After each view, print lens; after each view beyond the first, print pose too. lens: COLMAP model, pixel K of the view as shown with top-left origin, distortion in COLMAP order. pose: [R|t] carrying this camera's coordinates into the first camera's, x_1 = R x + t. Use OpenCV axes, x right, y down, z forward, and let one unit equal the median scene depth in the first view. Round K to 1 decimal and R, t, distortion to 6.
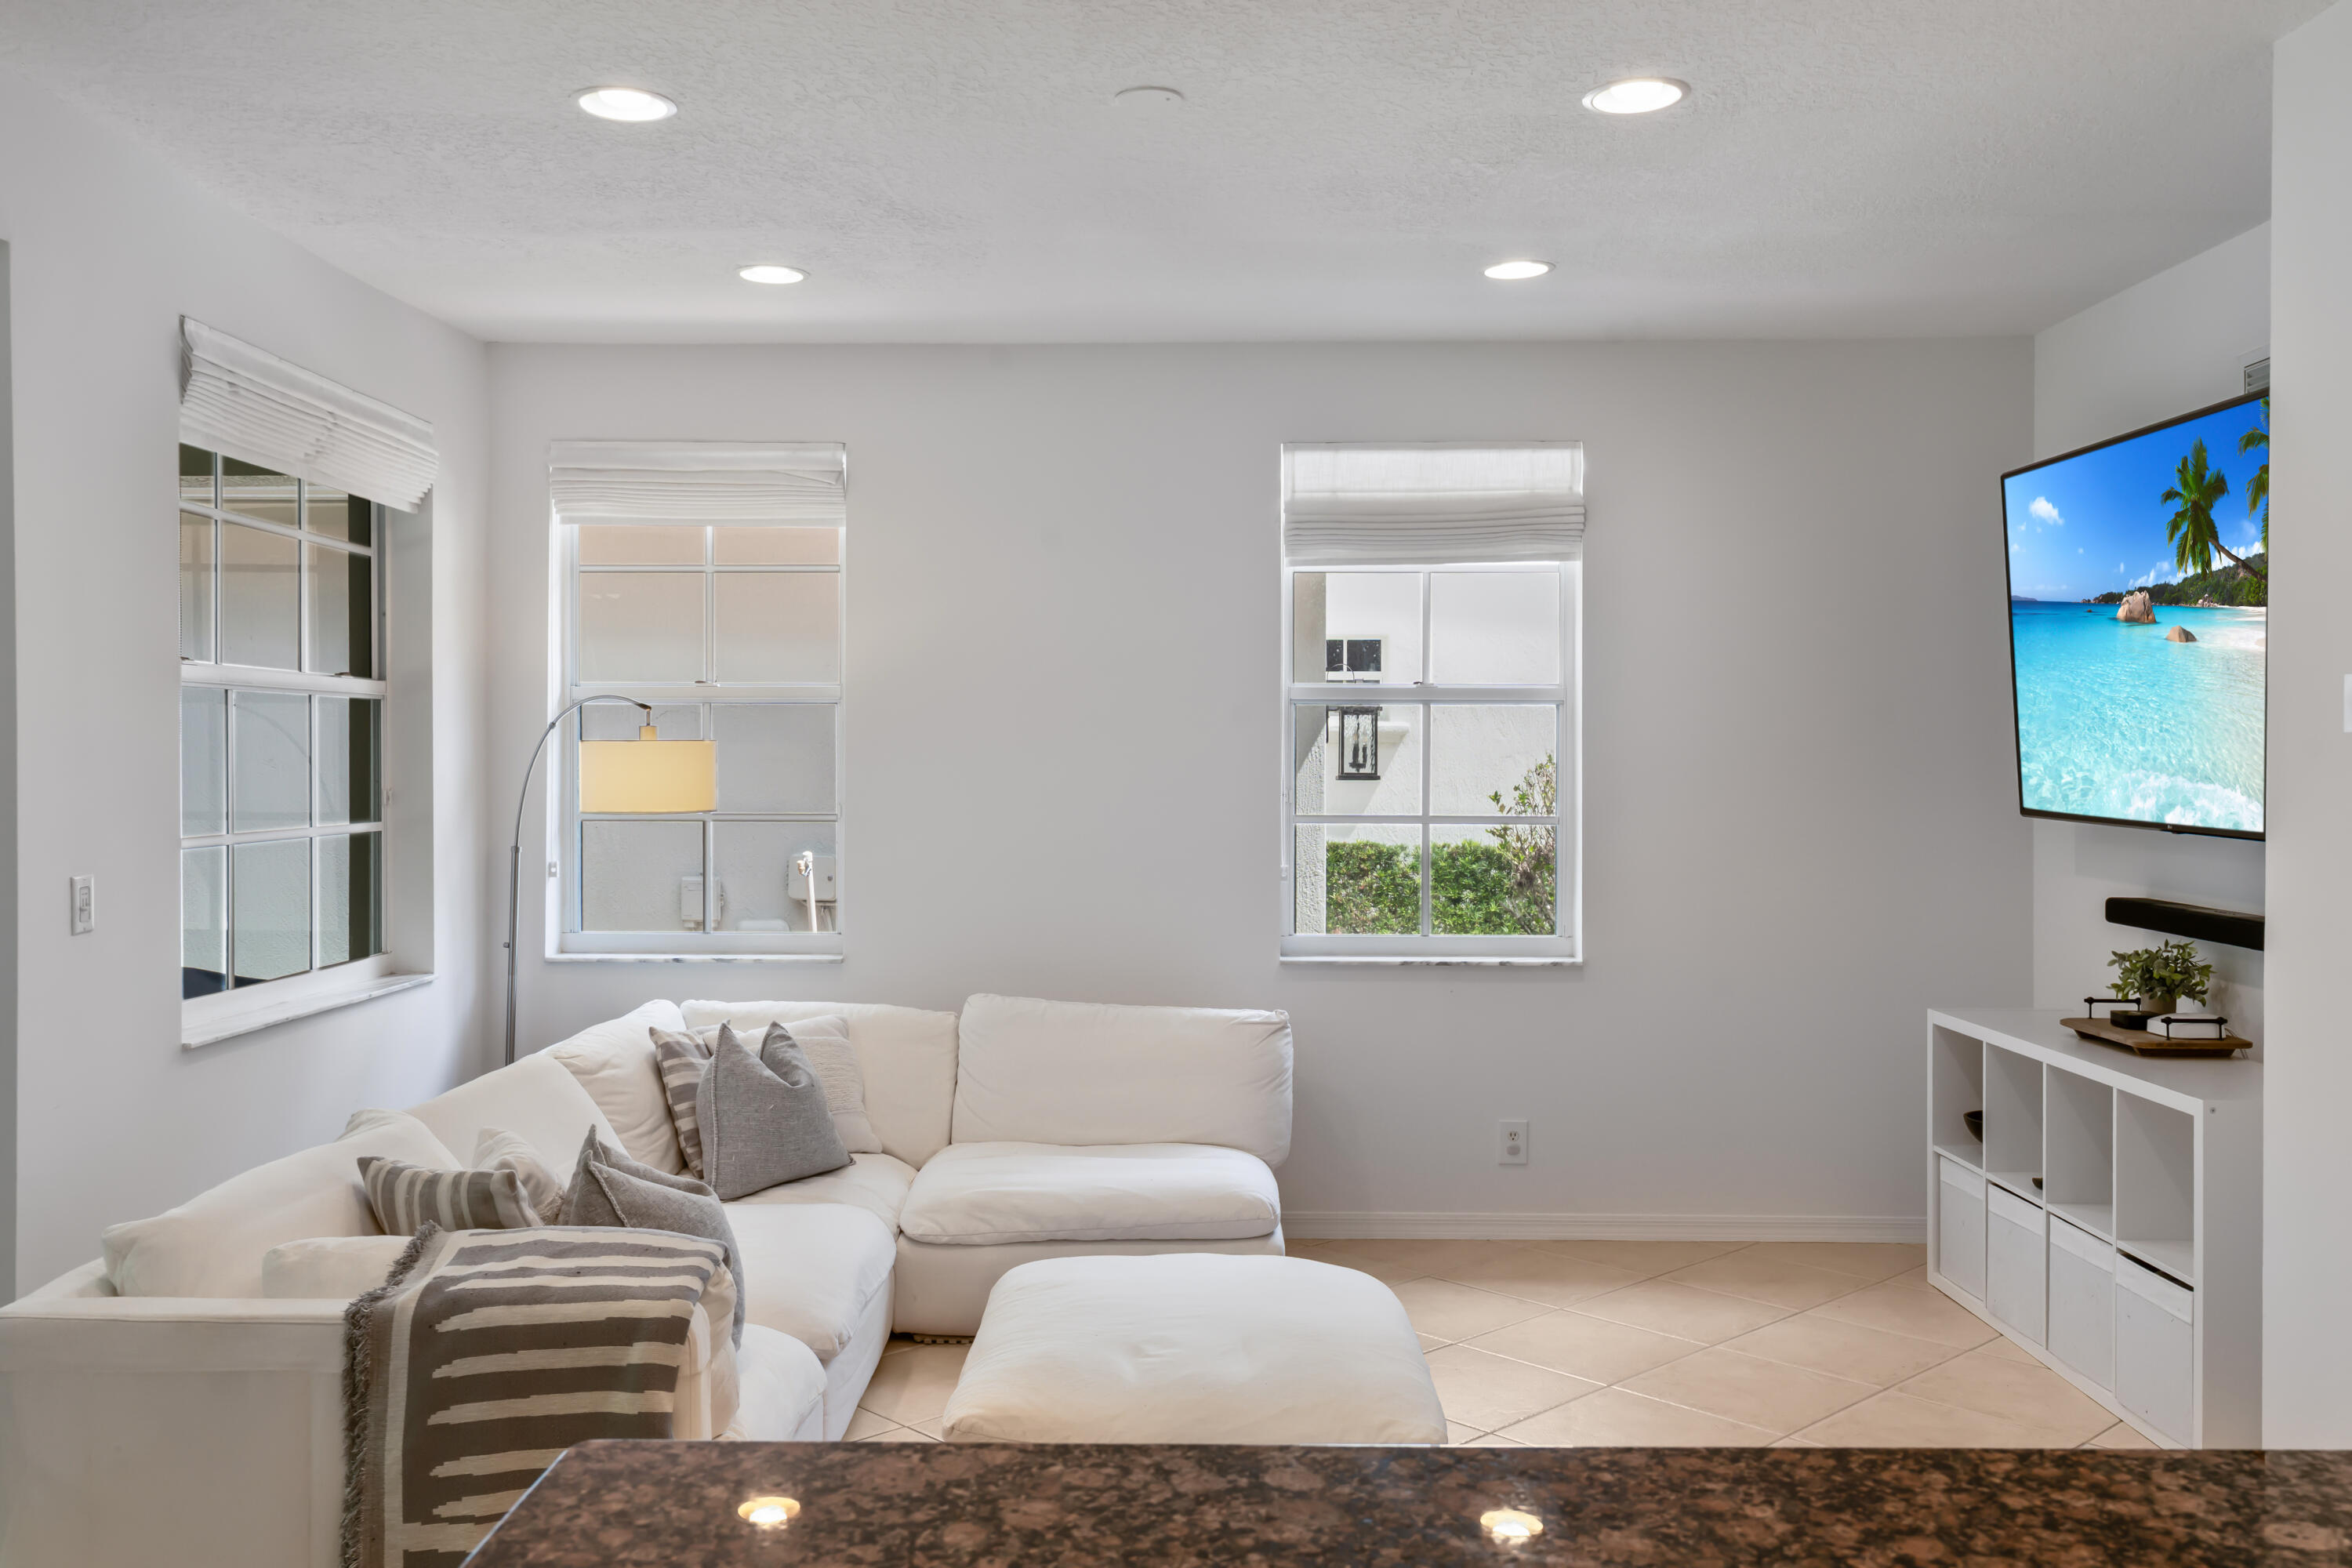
lens RADIAL K [[1788.0, 0, 1165.7], [0, 1788.0, 795.6], [0, 0, 1]] dist [0.001082, 0.003990]
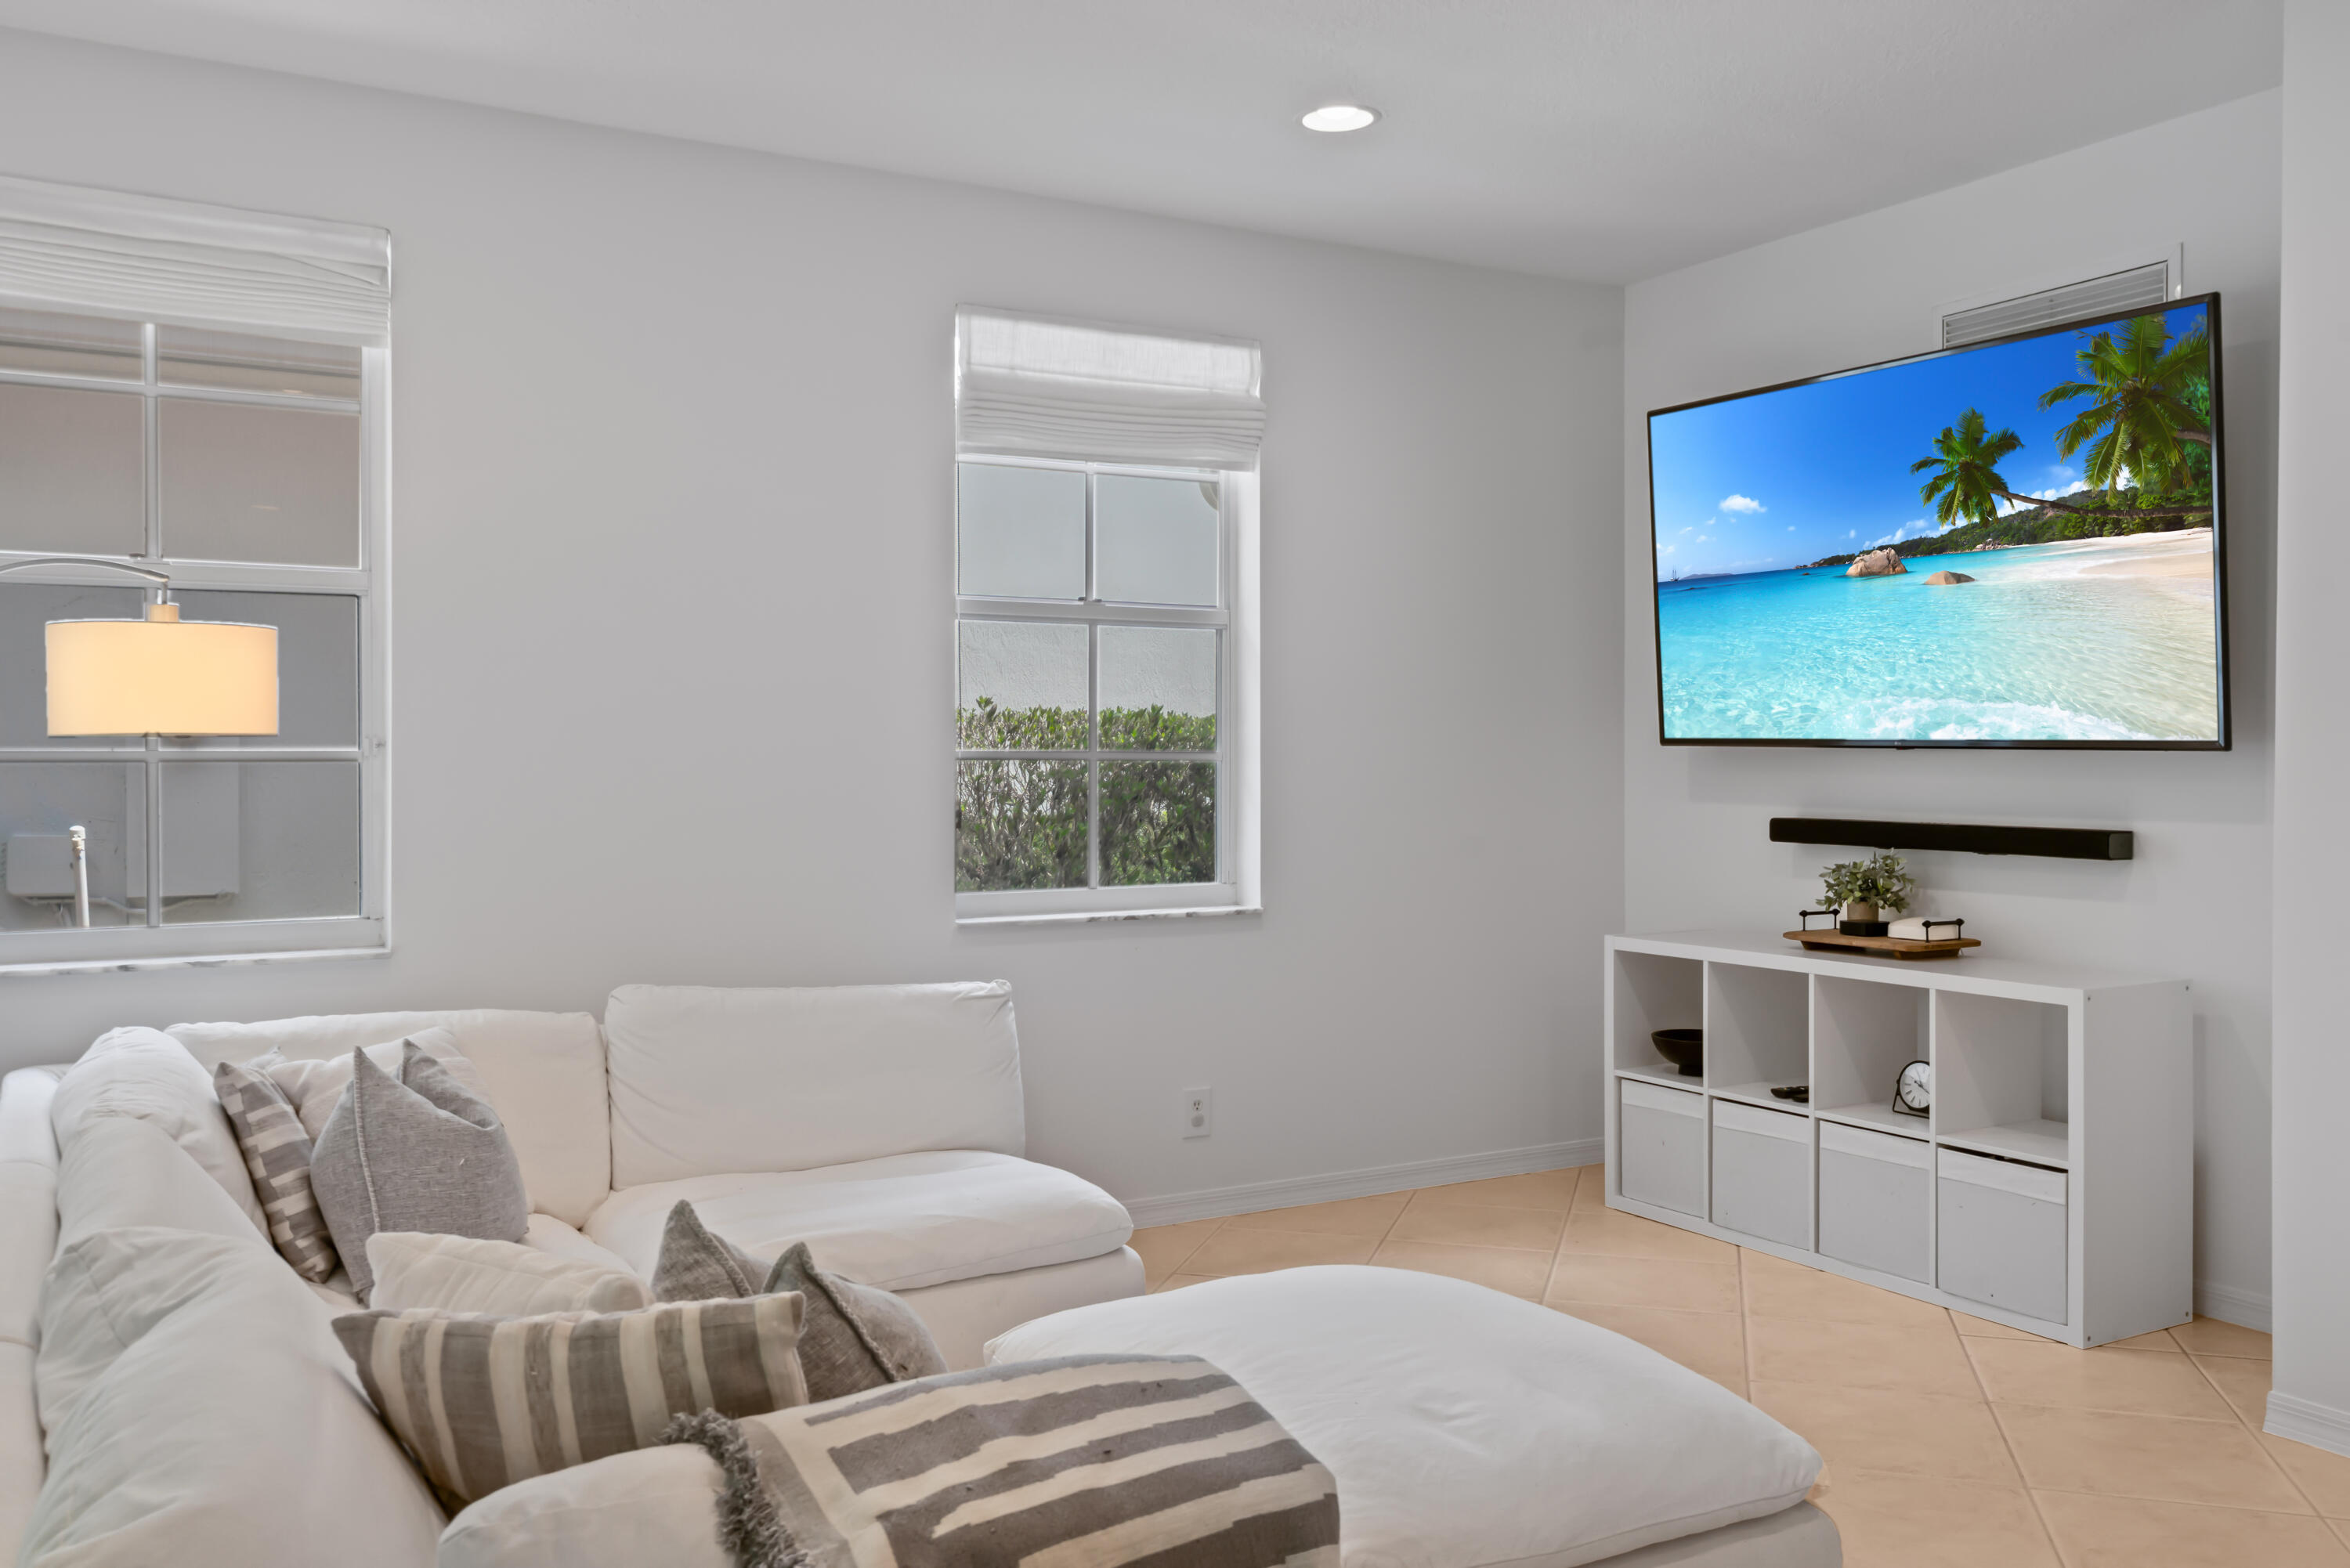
lens RADIAL K [[1786.3, 0, 1165.1], [0, 1786.3, 791.6], [0, 0, 1]] dist [0.001082, 0.003990]
pose [[0.871002, -0.013964, 0.491081, -0.280906], [0.011034, 0.999900, 0.008862, 0.026046], [-0.491155, -0.002300, 0.871069, 0.241294]]
